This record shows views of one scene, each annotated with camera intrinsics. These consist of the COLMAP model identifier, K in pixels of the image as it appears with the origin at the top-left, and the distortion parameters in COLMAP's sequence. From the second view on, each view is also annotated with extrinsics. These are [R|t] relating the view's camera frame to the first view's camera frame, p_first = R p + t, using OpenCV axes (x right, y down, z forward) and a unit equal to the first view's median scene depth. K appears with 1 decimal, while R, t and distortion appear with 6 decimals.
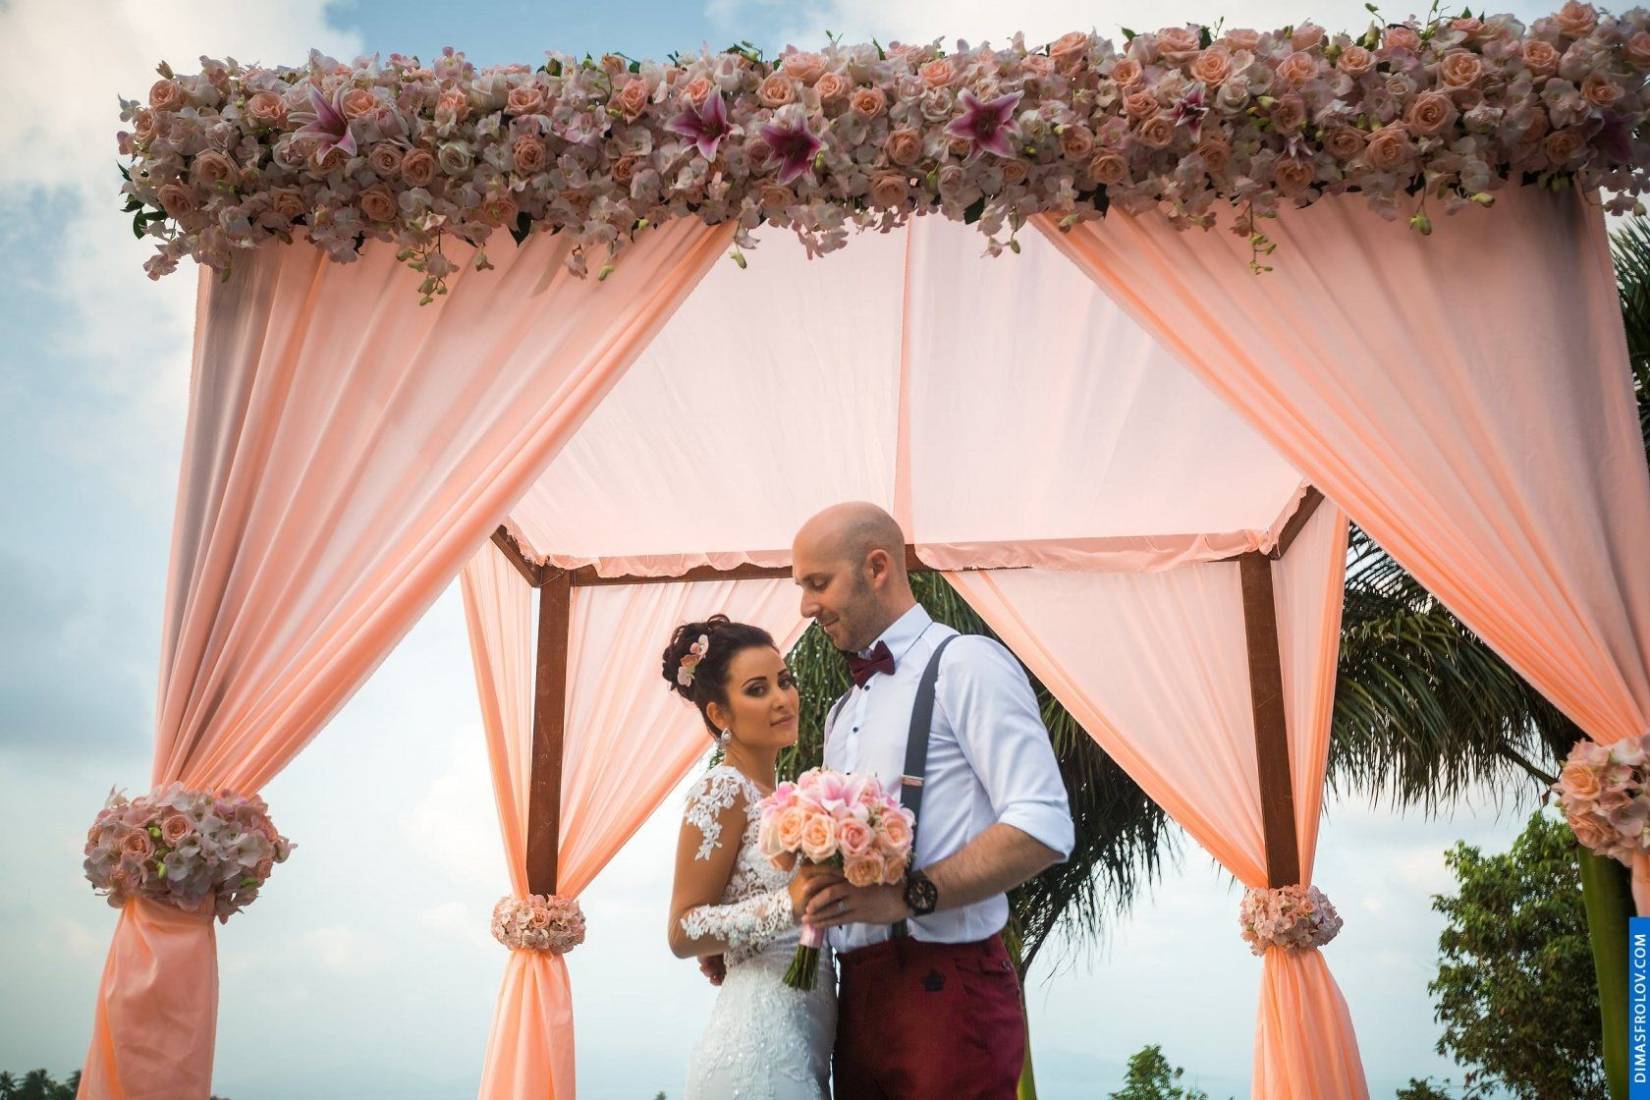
lens RADIAL K [[1569.7, 0, 828.2], [0, 1569.7, 547.3], [0, 0, 1]] dist [0.009535, 0.122482]
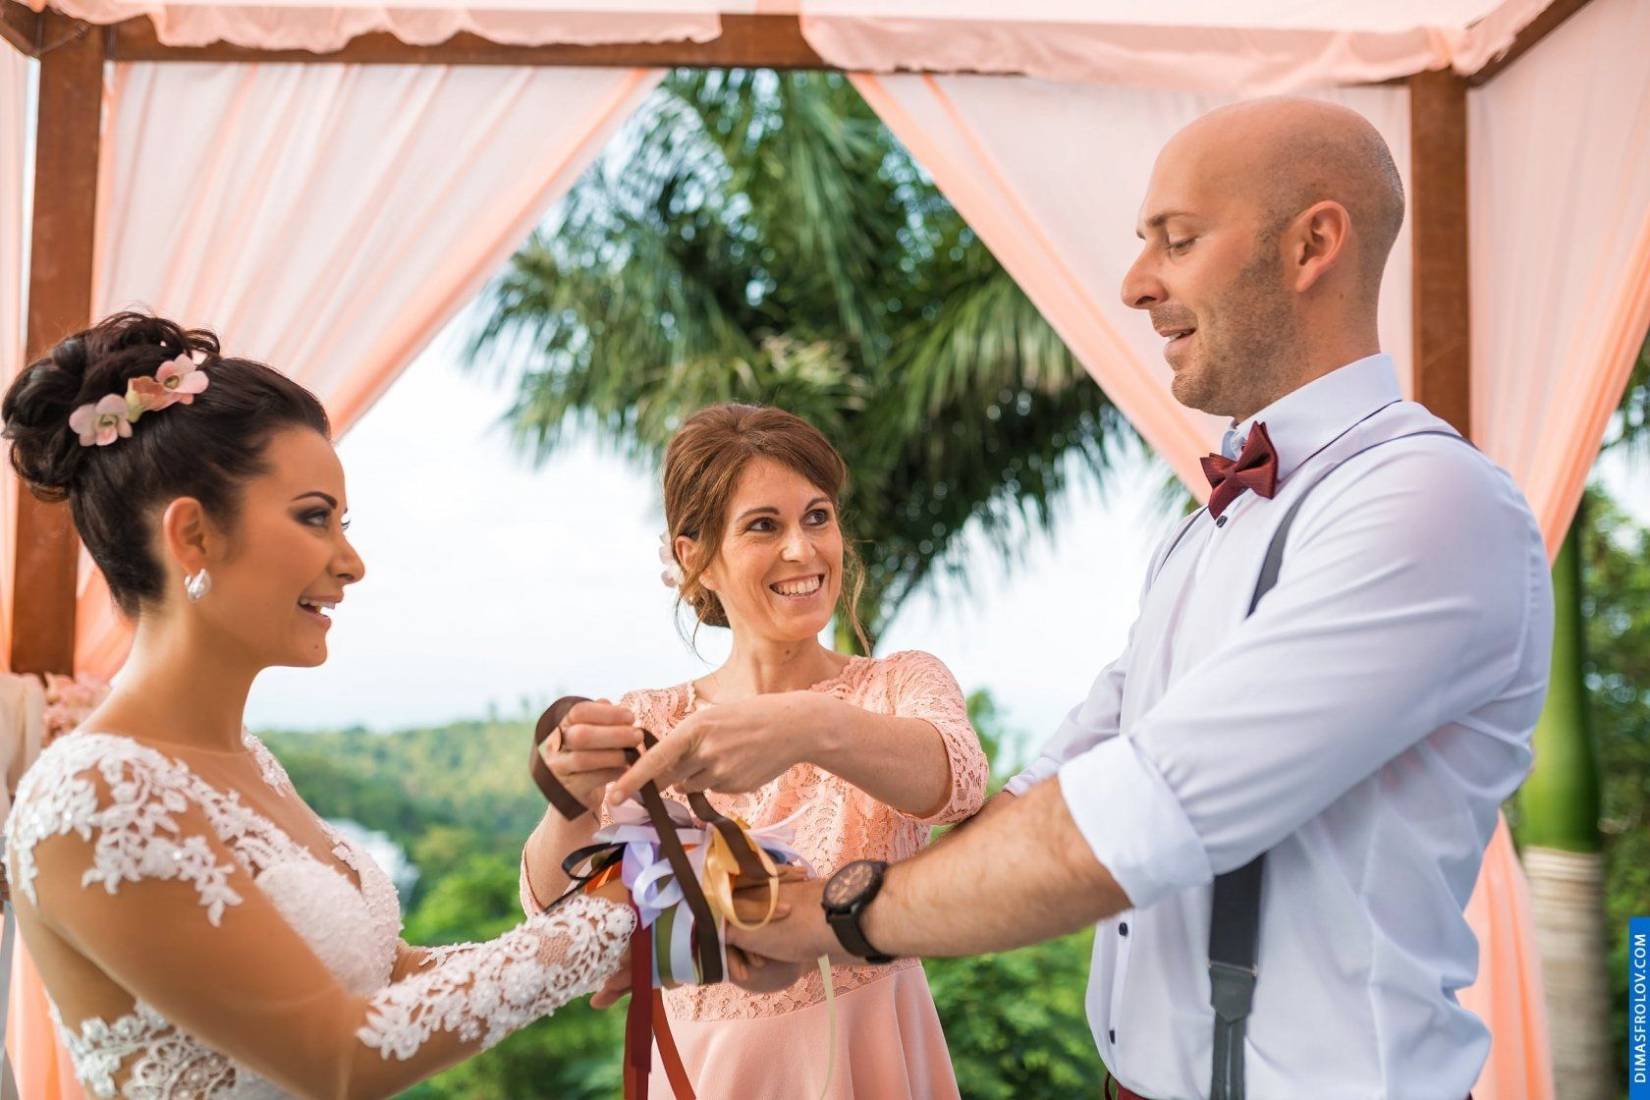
lens RADIAL K [[1593.5, 0, 829.5], [0, 1593.5, 553.8], [0, 0, 1]] dist [-0.024942, 0.008289]
pose [[0.993954, 0.030332, 0.105524, 0.028976], [-0.054603, 0.970366, 0.235388, 0.090208], [-0.095257, -0.239727, 0.966156, 0.895385]]
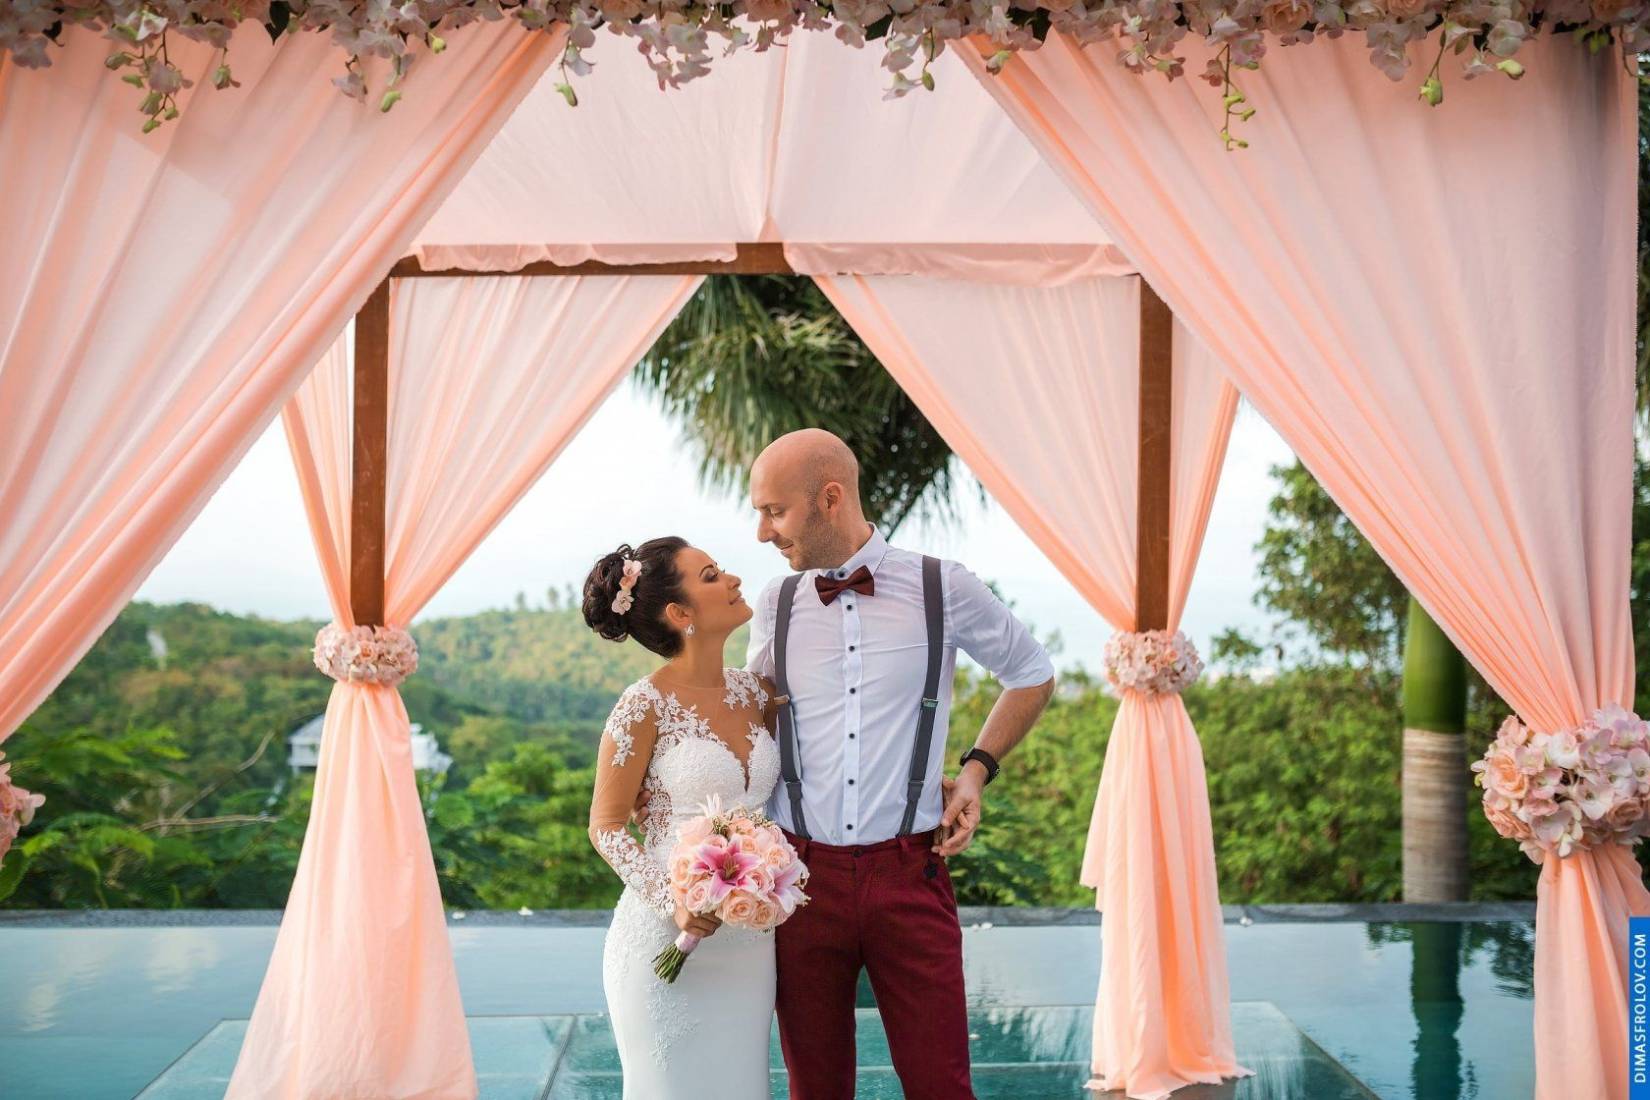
lens RADIAL K [[1580.3, 0, 825.0], [0, 1580.3, 550.0], [0, 0, 1]] dist [-0.027452, 0.024094]
pose [[0.995747, 0.020079, 0.089916, 0.003031], [-0.046310, 0.952787, 0.300086, -0.205627], [-0.079645, -0.302974, 0.949665, 0.196671]]
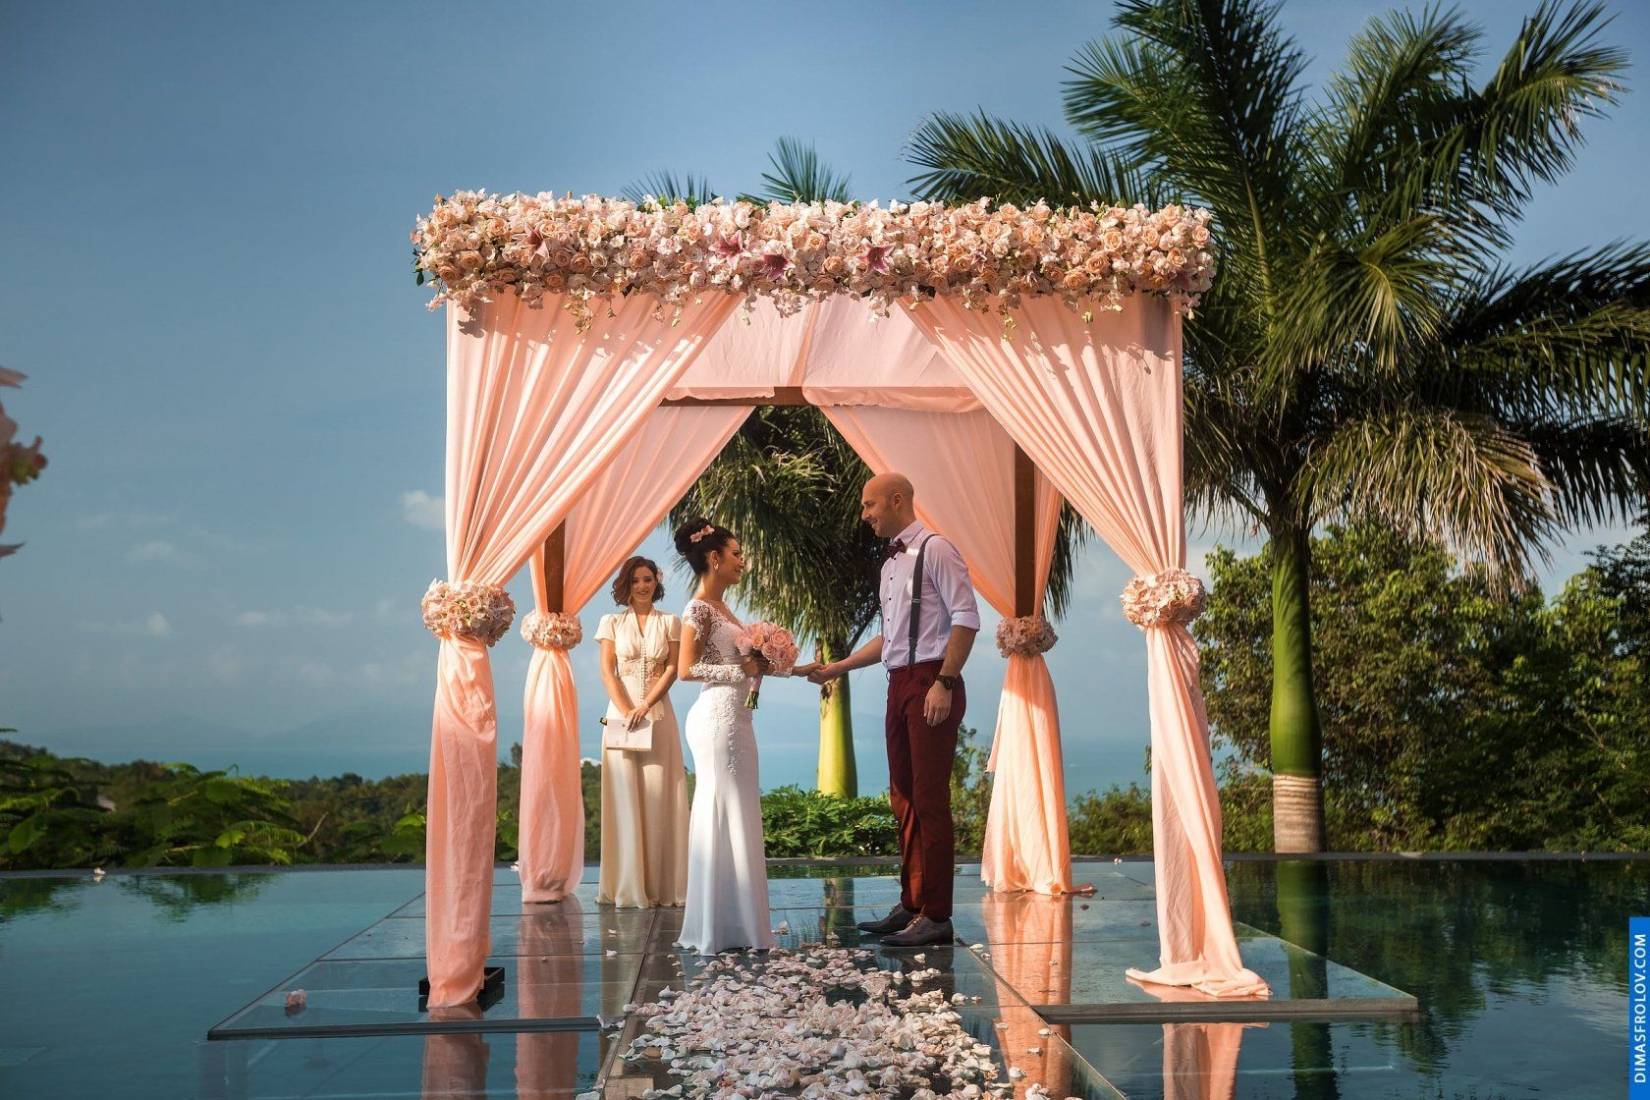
lens RADIAL K [[1569.7, 0, 828.2], [0, 1569.7, 547.3], [0, 0, 1]] dist [0.009535, 0.122482]
pose [[0.993304, 0.024543, 0.112896, -0.166820], [-0.046904, 0.978689, 0.199919, -0.298337], [-0.105584, -0.203875, 0.973287, -0.947809]]
